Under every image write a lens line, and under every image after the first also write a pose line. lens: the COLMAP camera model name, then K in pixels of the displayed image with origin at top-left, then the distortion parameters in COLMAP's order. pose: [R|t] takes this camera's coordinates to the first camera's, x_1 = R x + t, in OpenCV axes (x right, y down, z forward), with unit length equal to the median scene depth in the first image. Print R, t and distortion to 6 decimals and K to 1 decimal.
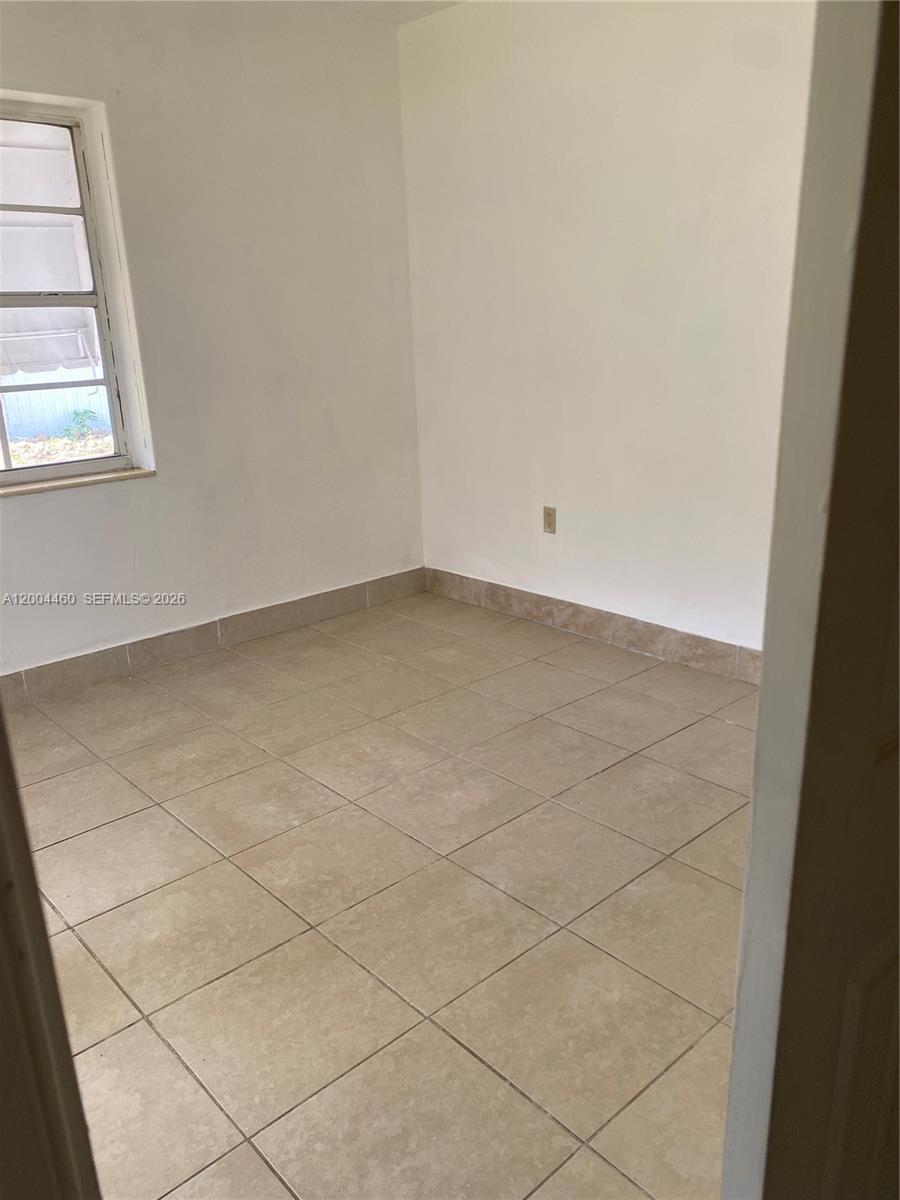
lens RADIAL K [[916.9, 0, 498.4], [0, 916.9, 603.2], [0, 0, 1]] dist [0.202302, -0.438216]
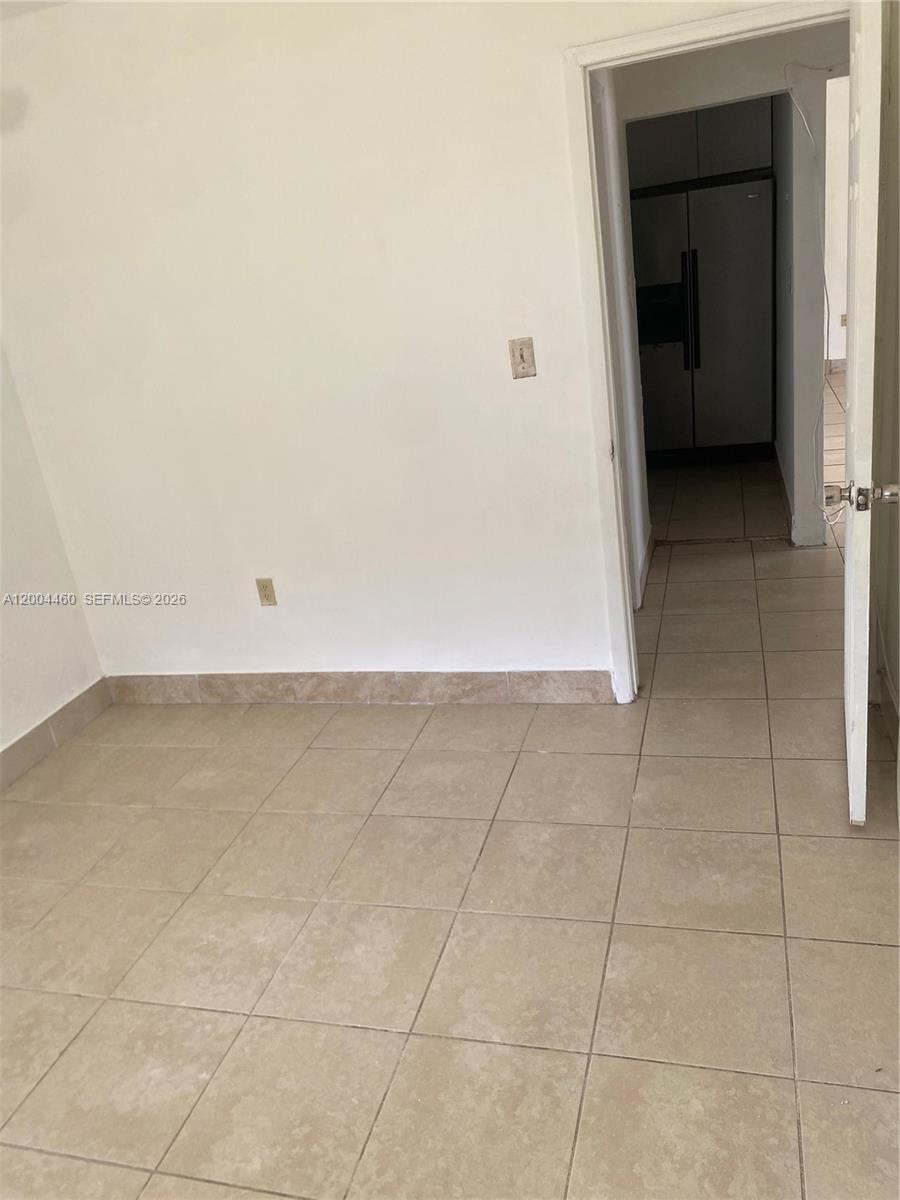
lens RADIAL K [[900.9, 0, 460.3], [0, 900.9, 598.2], [0, 0, 1]] dist [0.040067, -0.025989]
pose [[0.850414, -0.262905, 0.455715, -0.205309], [0.251183, 0.963986, 0.087395, -0.125578], [-0.462280, 0.040146, 0.885825, 0.143782]]
